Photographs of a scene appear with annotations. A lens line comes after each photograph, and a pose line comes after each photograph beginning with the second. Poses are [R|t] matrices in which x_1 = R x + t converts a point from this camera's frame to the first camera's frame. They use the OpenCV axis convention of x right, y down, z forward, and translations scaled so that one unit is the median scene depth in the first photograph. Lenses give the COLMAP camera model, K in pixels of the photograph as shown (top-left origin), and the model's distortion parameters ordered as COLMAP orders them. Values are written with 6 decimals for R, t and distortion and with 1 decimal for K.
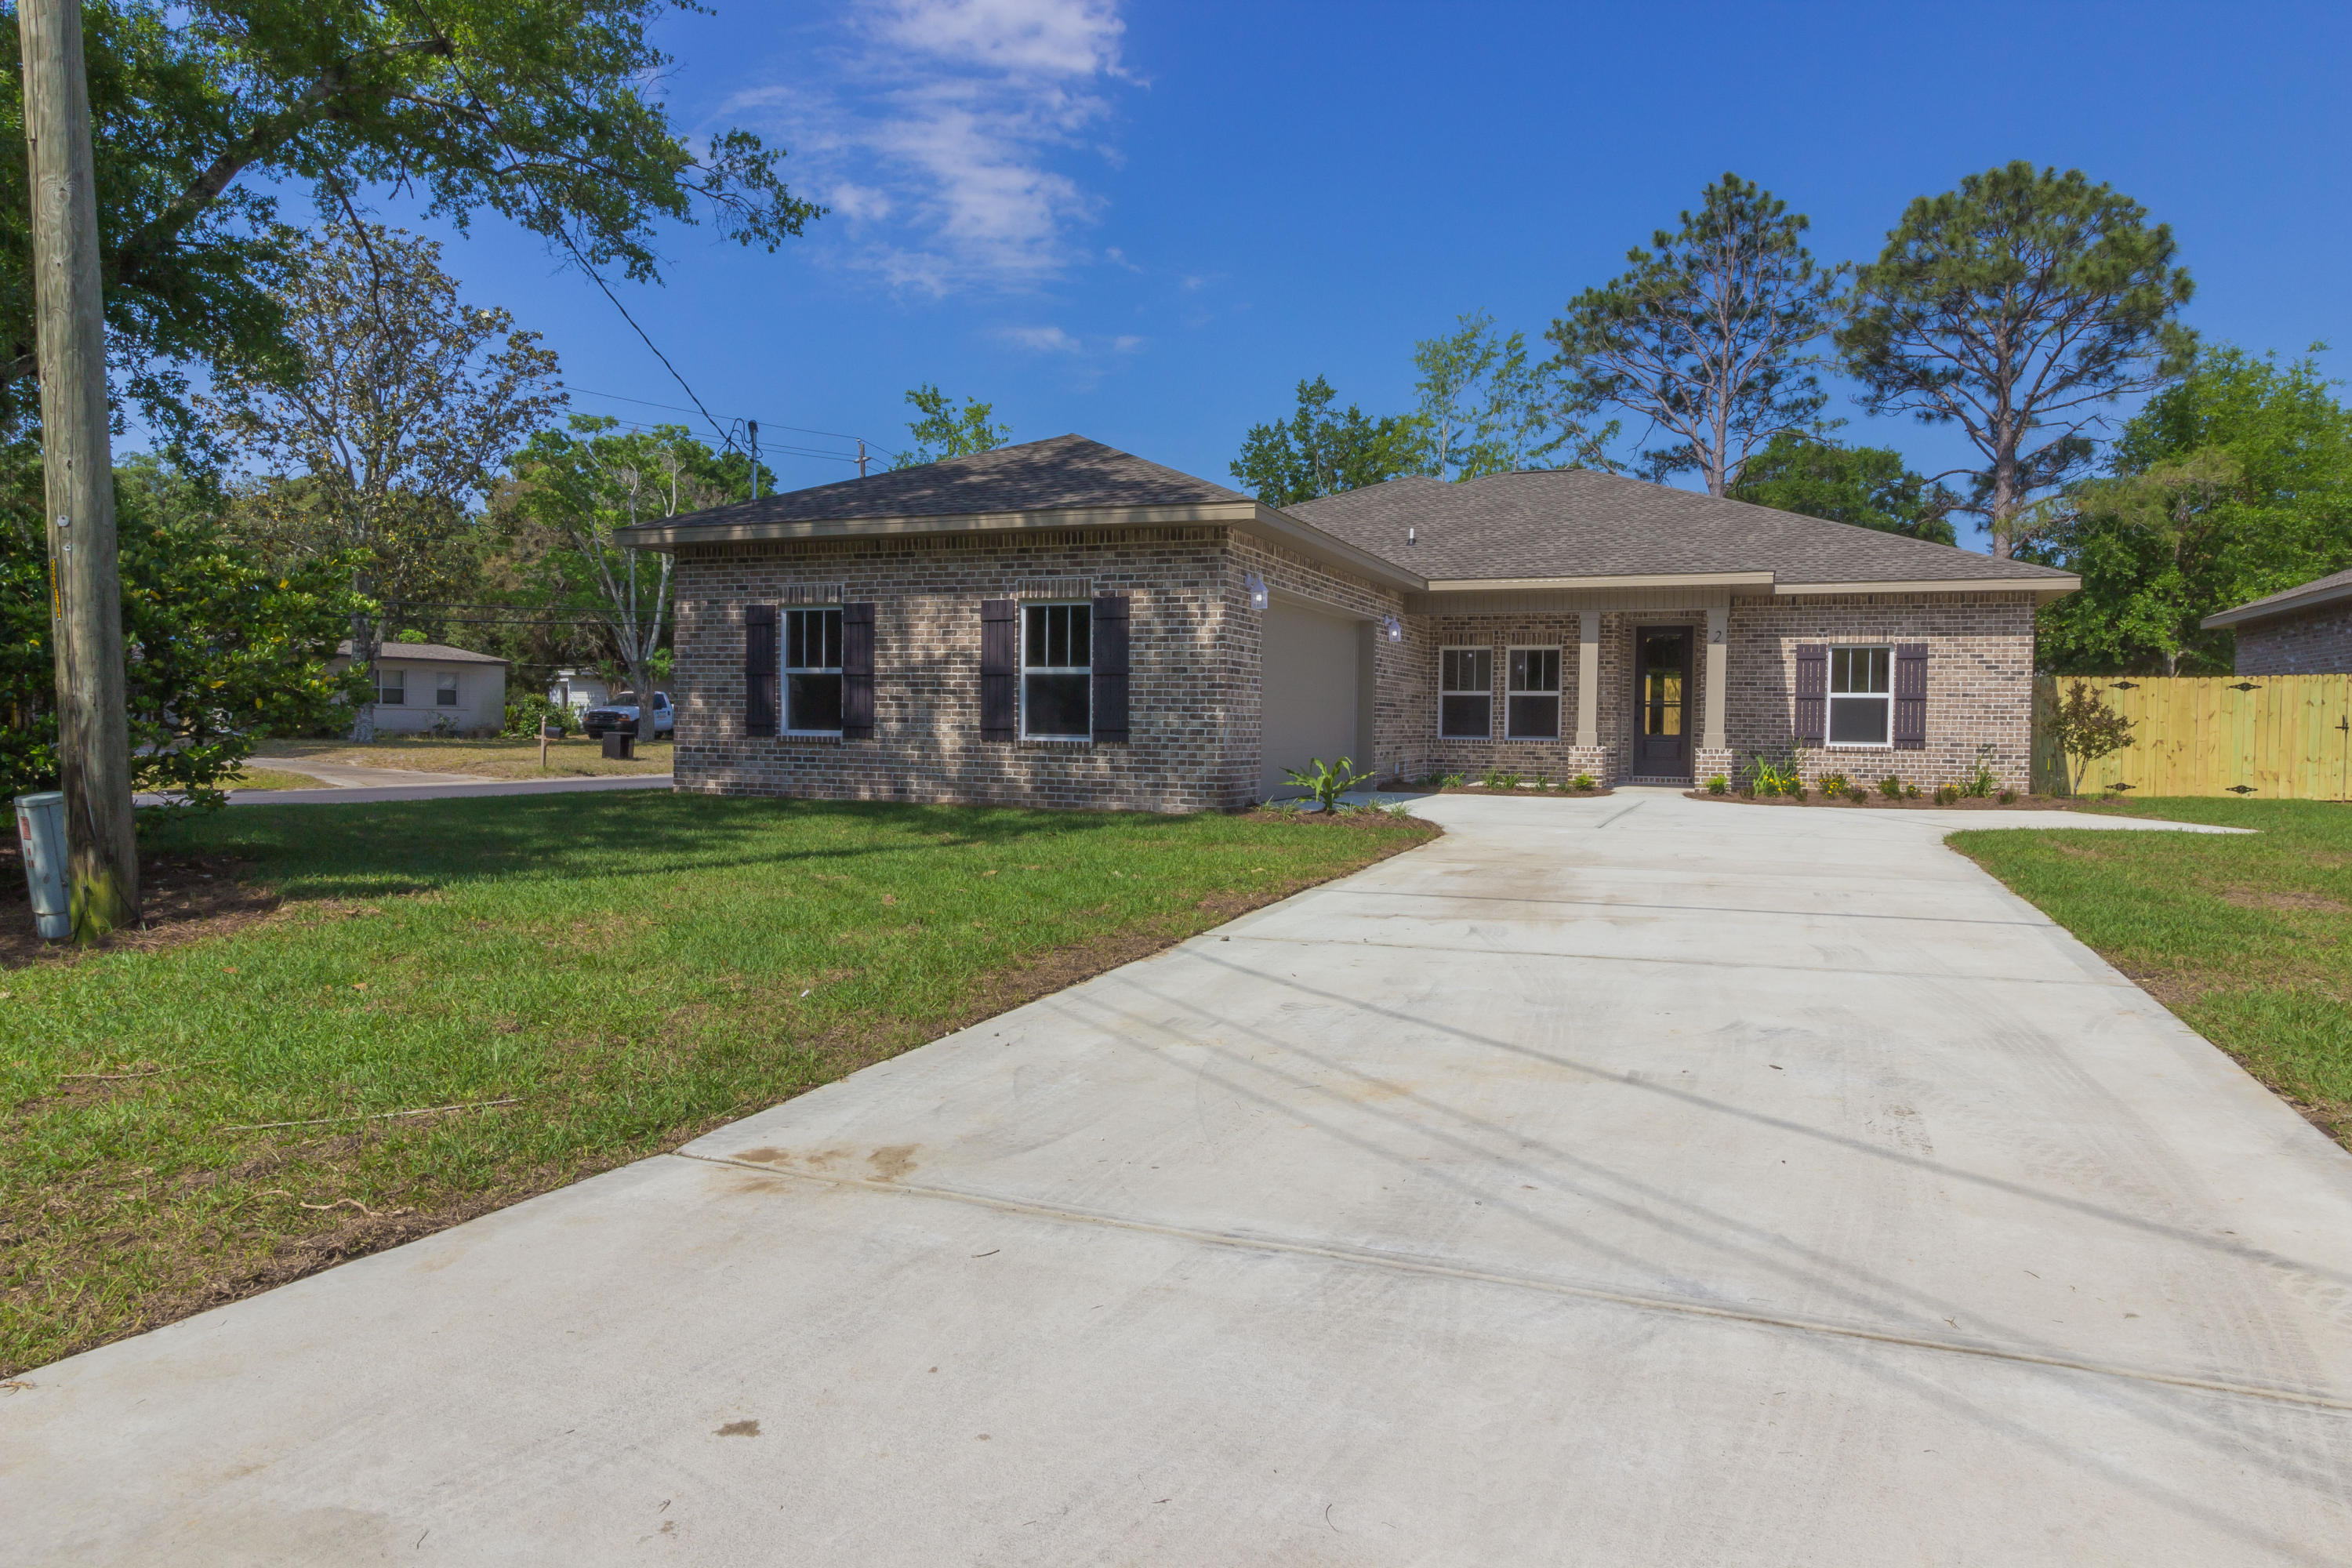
lens RADIAL K [[1515.3, 0, 1099.0], [0, 1515.3, 781.6], [0, 0, 1]] dist [-0.088133, 0.056439]
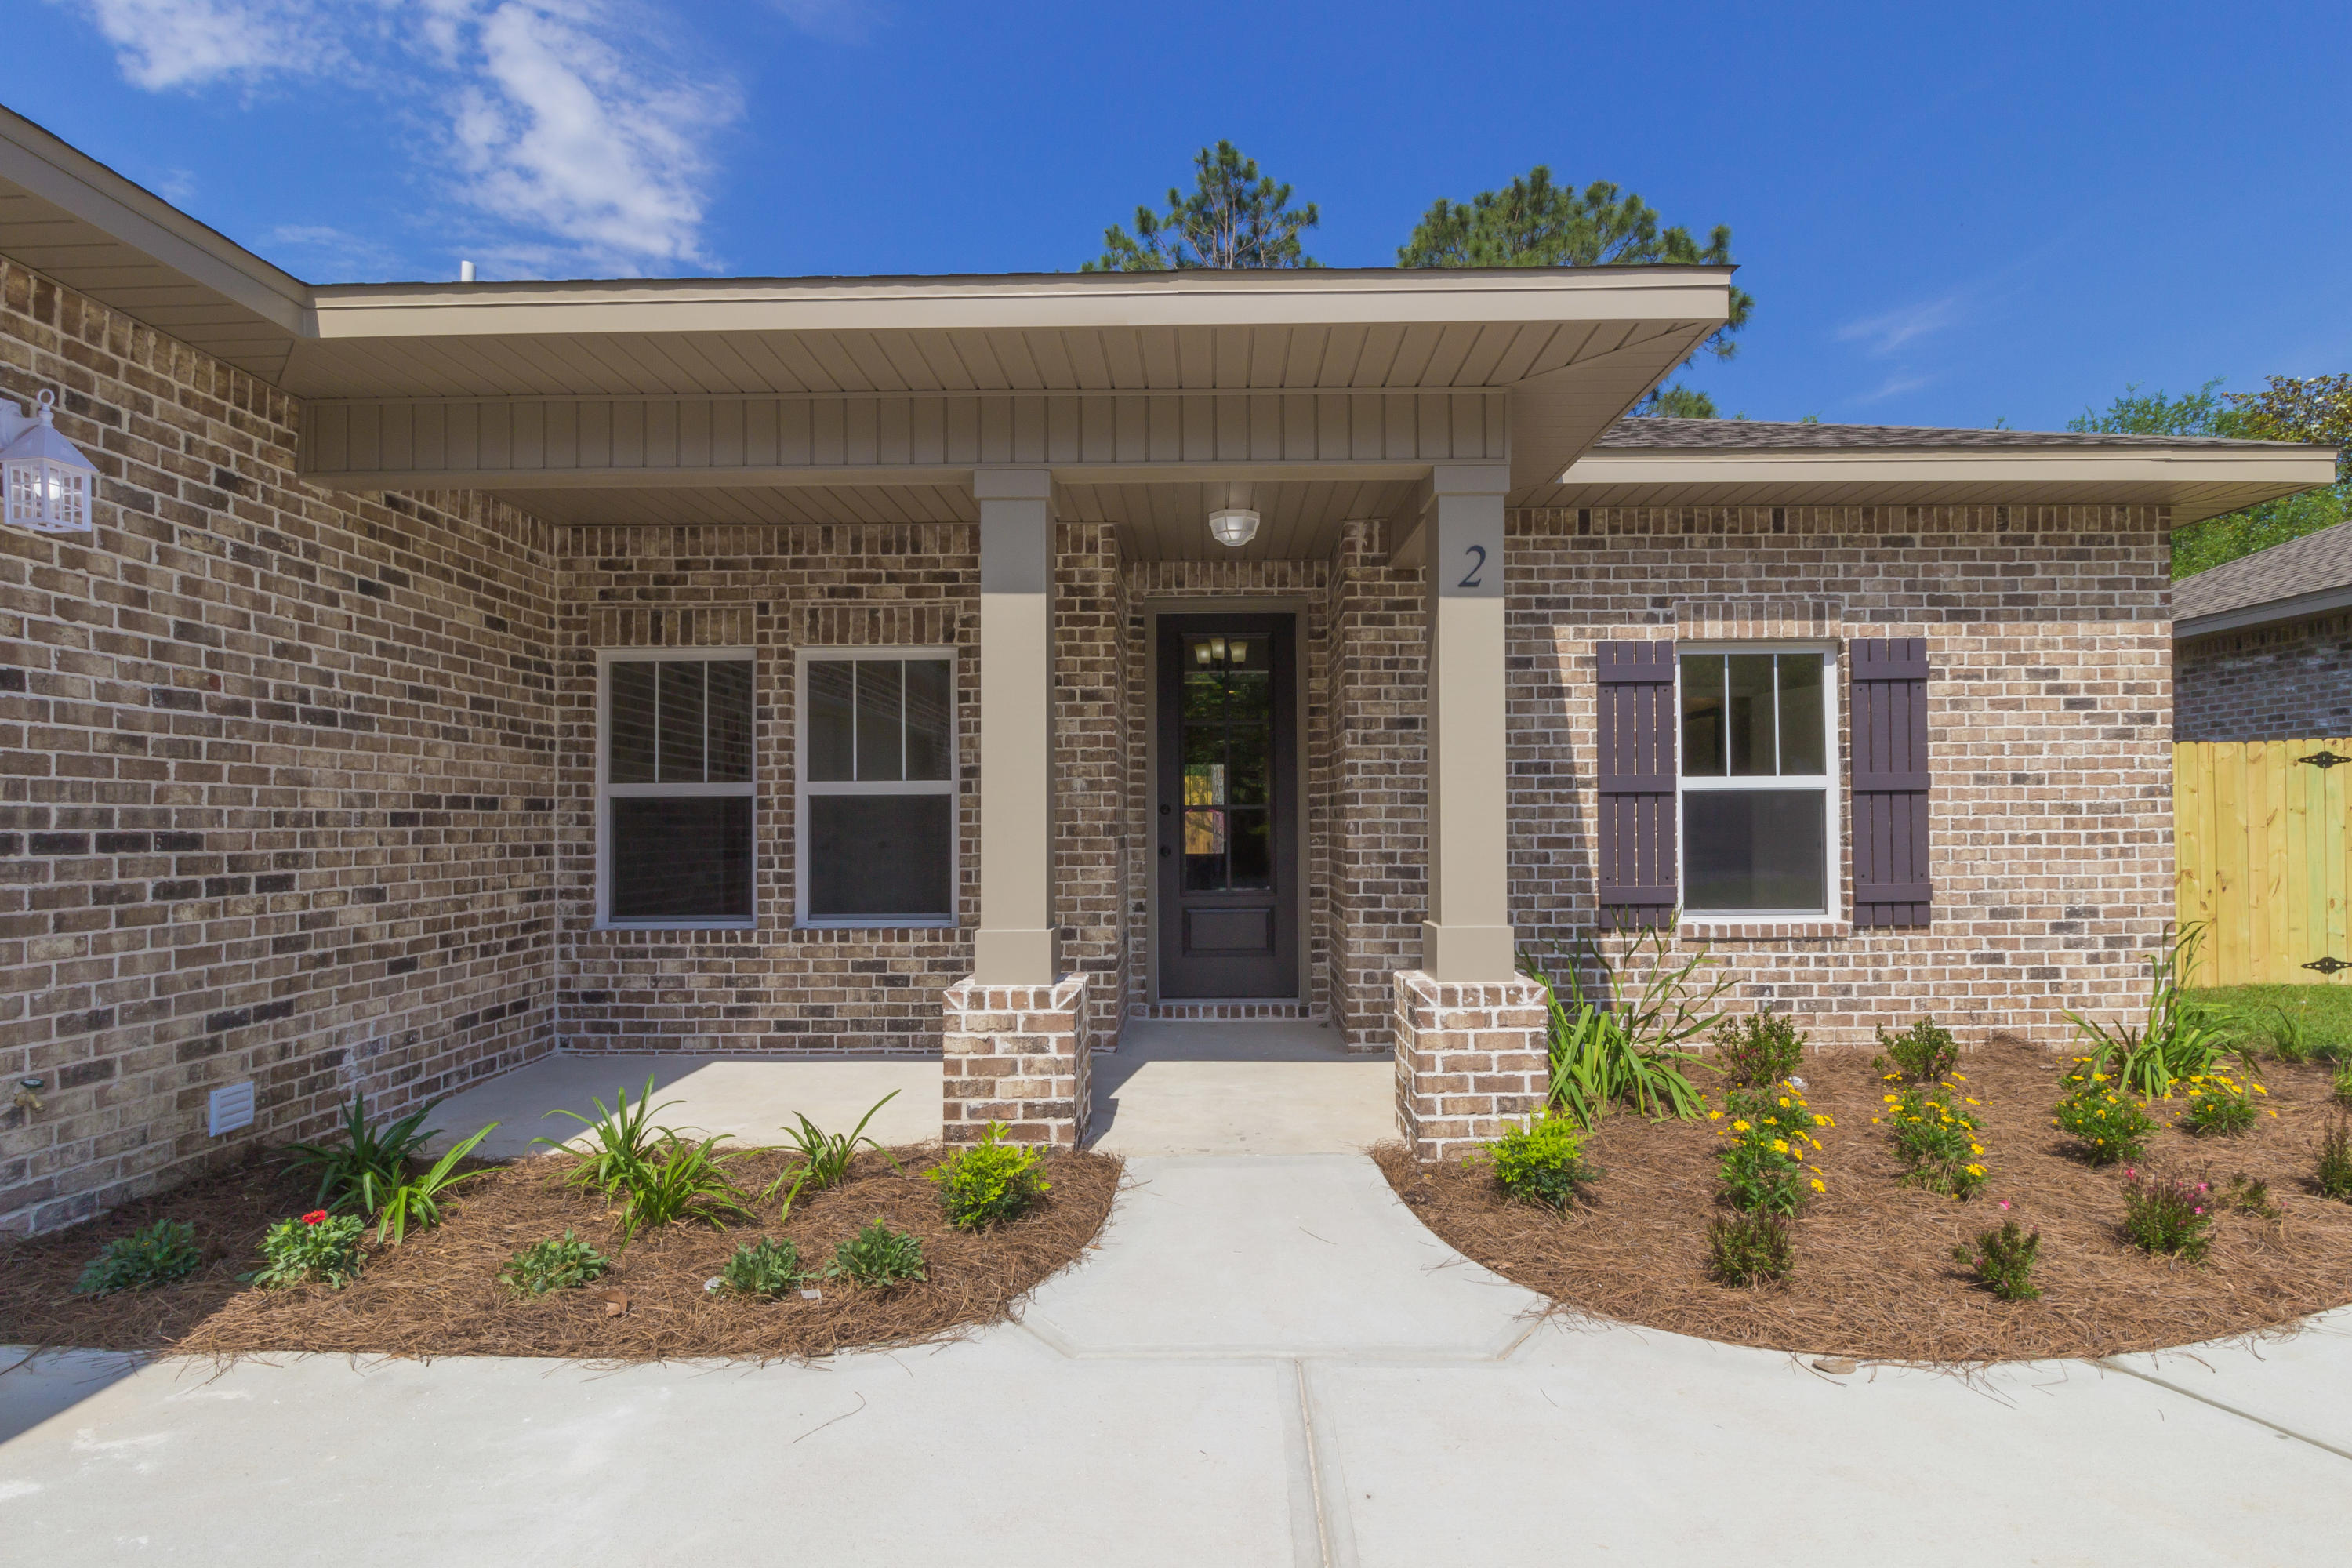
lens RADIAL K [[1104.5, 0, 1178.9], [0, 1104.5, 810.8], [0, 0, 1]] dist [0.000016, -0.007778]
pose [[0.919458, -0.013192, 0.392967, 0.247833], [0.031857, 0.998651, -0.041015, -0.040259], [-0.391896, 0.050230, 0.918637, 0.728576]]
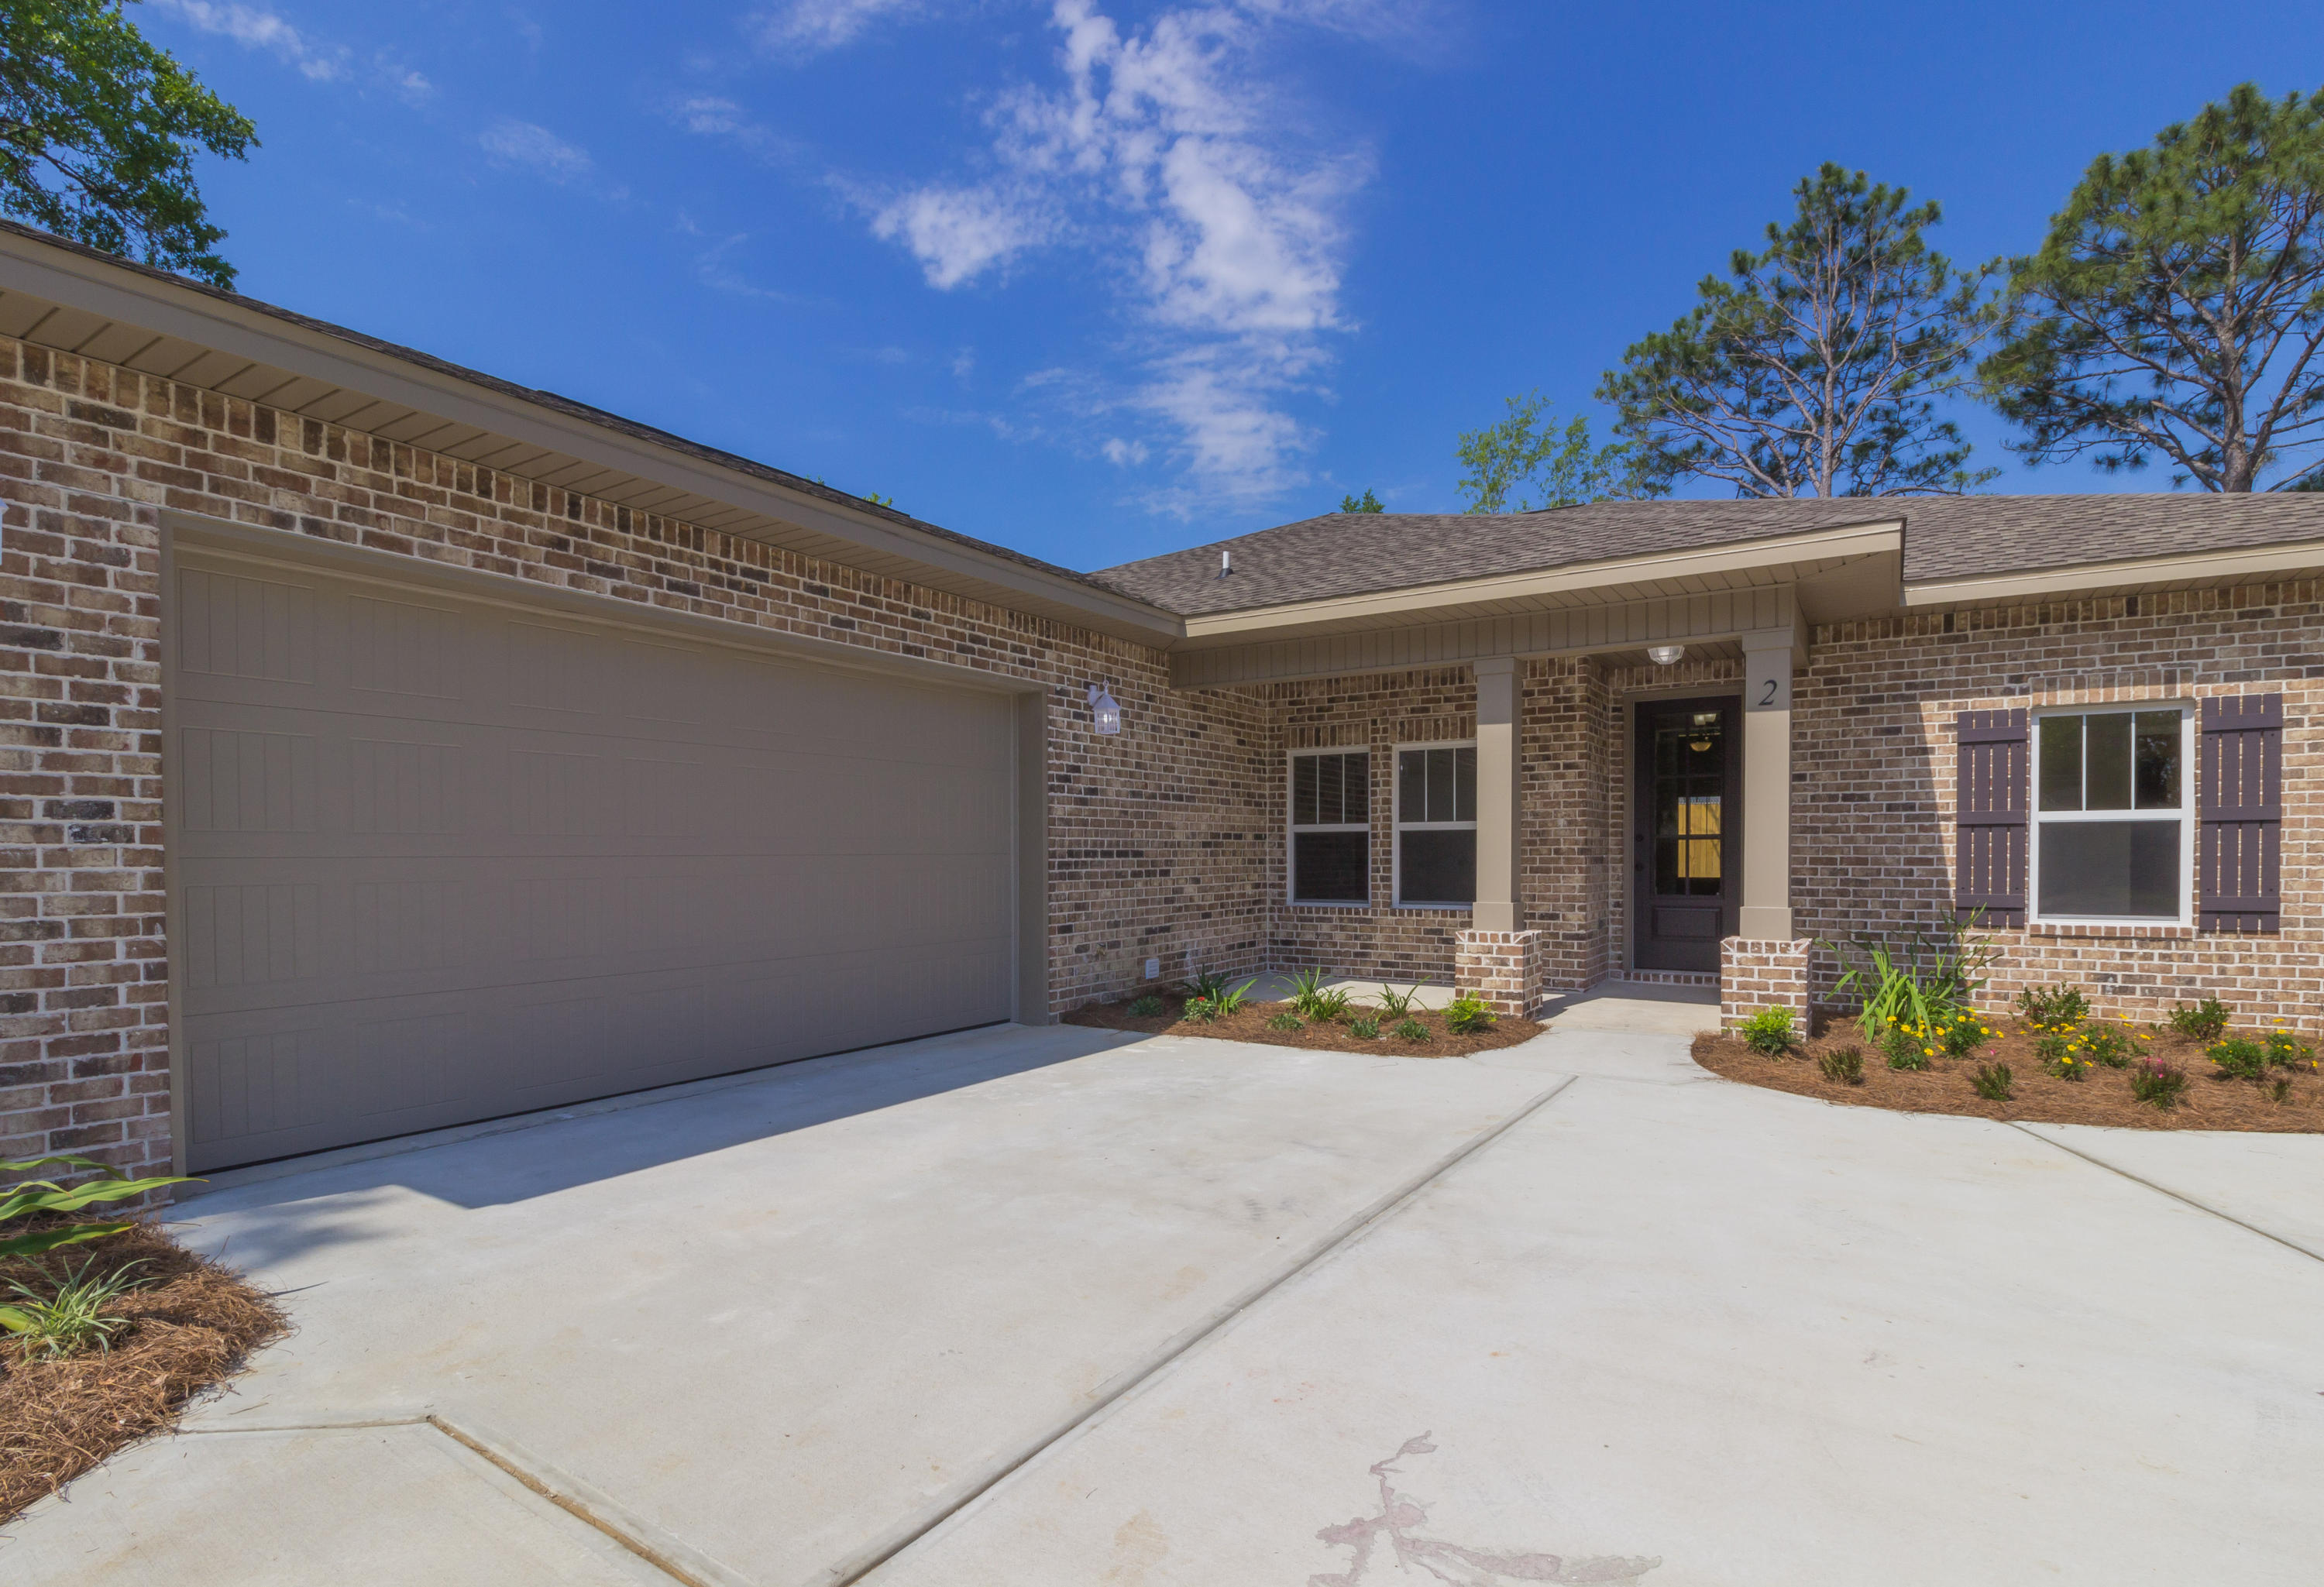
lens RADIAL K [[1136.3, 0, 1166.3], [0, 1136.3, 865.9], [0, 0, 1]] dist [-0.024331, -0.000966]
pose [[0.987378, -0.013762, -0.157780, 0.249066], [0.009392, 0.999552, -0.028406, -0.031774], [0.158100, 0.026565, 0.987066, 0.550535]]
